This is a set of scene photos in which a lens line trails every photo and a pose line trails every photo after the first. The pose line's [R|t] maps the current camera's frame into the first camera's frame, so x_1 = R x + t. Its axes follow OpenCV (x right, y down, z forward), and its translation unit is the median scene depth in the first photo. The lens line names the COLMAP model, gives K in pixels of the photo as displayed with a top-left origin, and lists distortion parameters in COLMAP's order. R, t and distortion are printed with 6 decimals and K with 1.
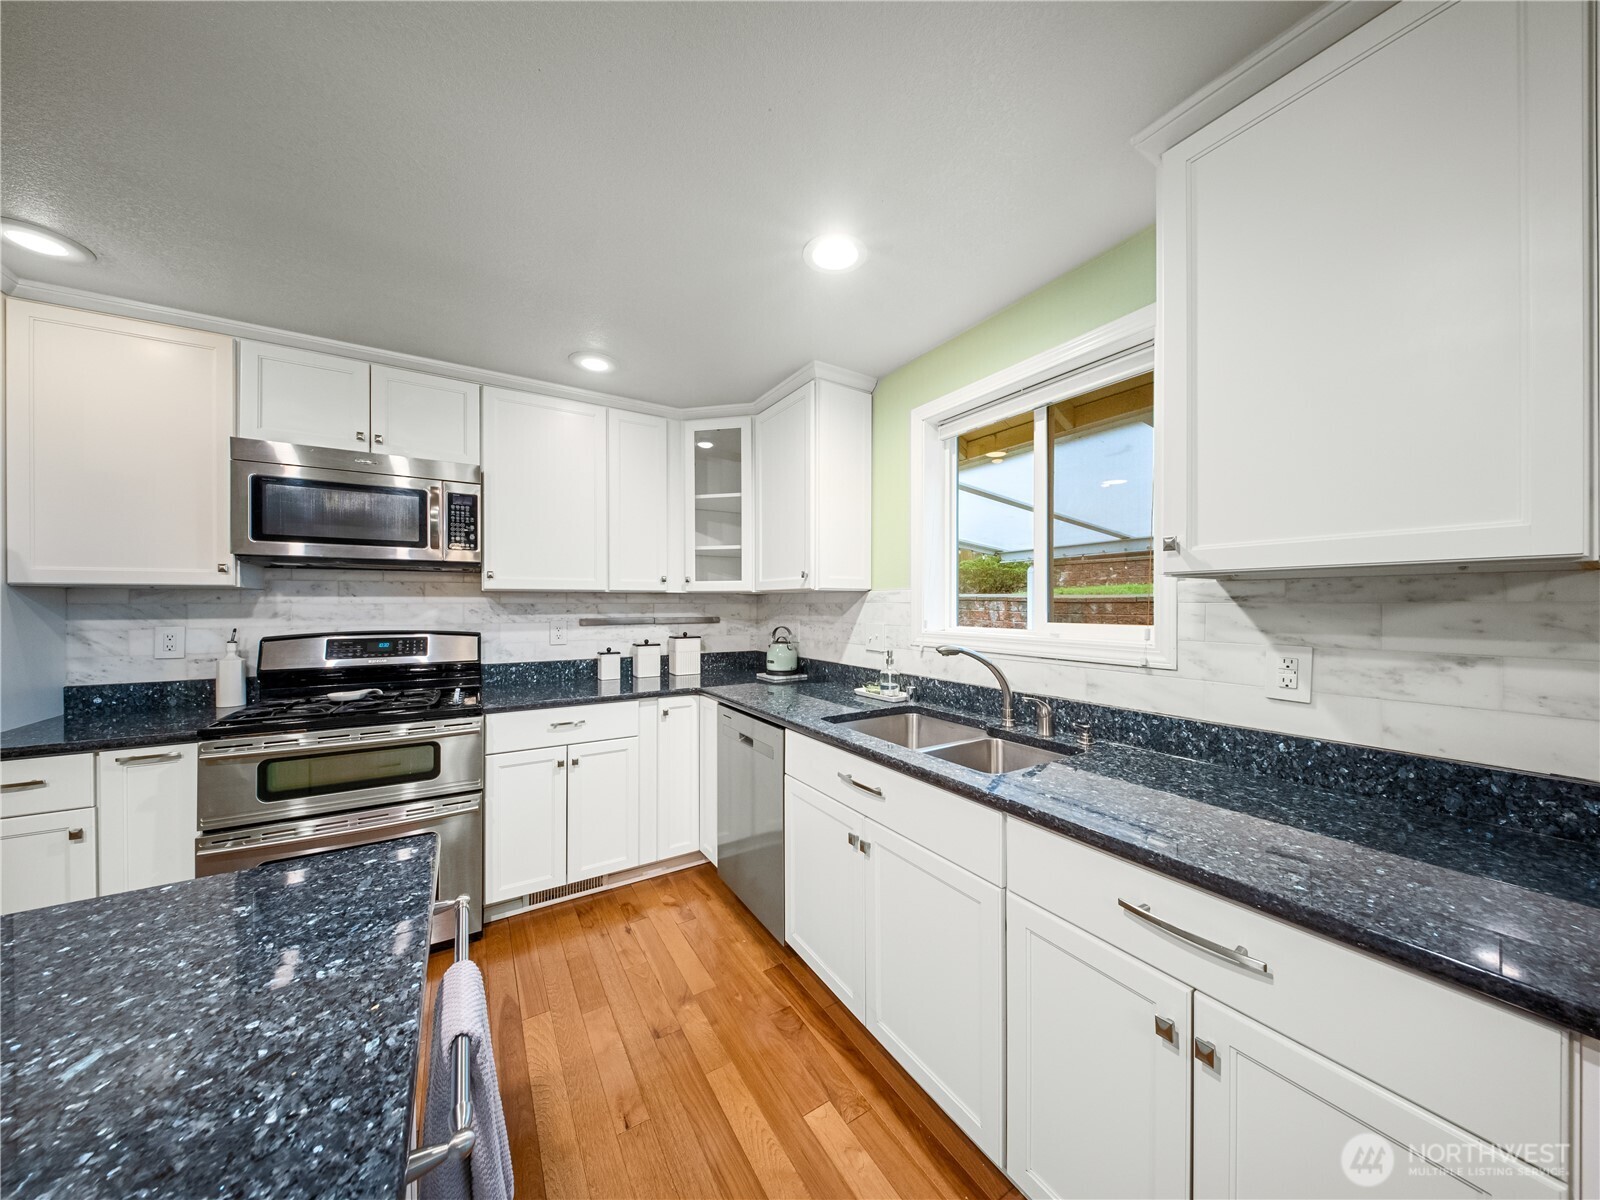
lens RADIAL K [[532.0, 0, 804.9], [0, 532.0, 607.2], [0, 0, 1]] dist [0.000848, -0.000165]
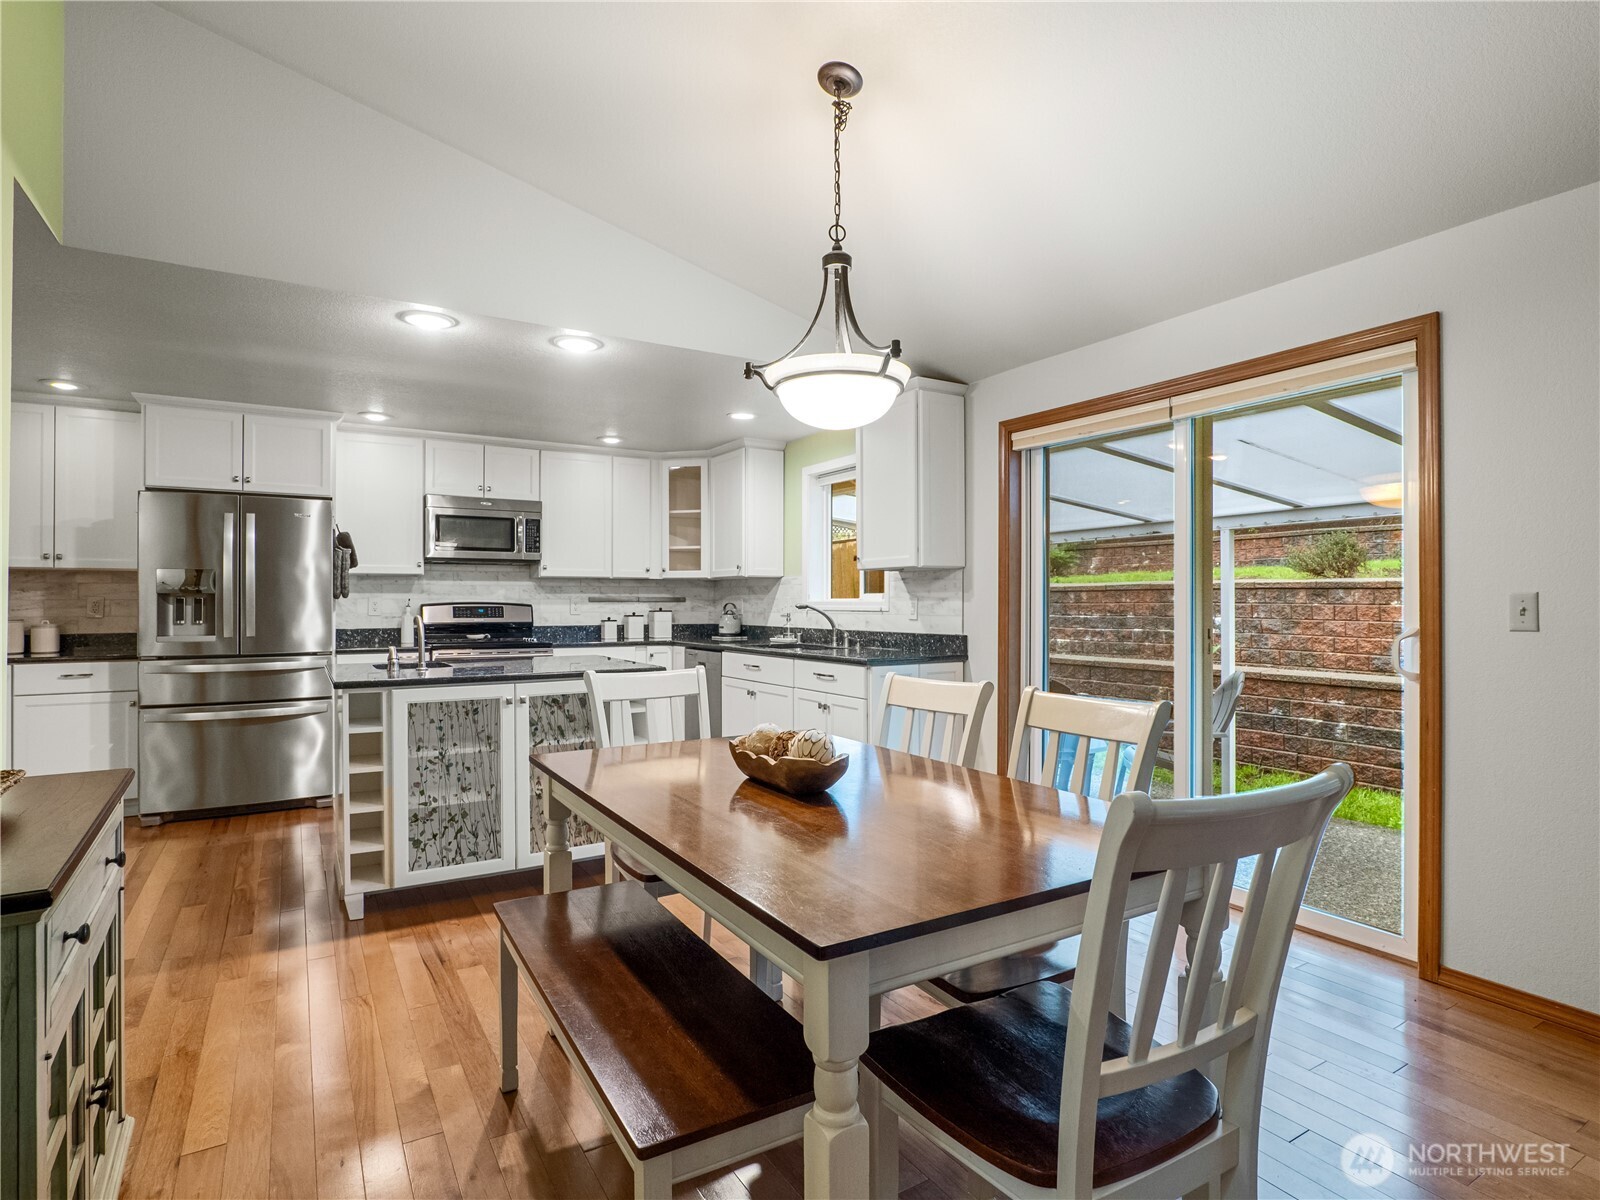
lens RADIAL K [[839.6, 0, 800.5], [0, 839.6, 595.8], [0, 0, 1]] dist [-0.026301, 0.009499]
pose [[0.999847, 0.000311, -0.017484, 0.224841], [-0.000563, 0.999896, -0.014415, 0.060684], [0.017478, 0.014423, 0.999743, -1.499270]]
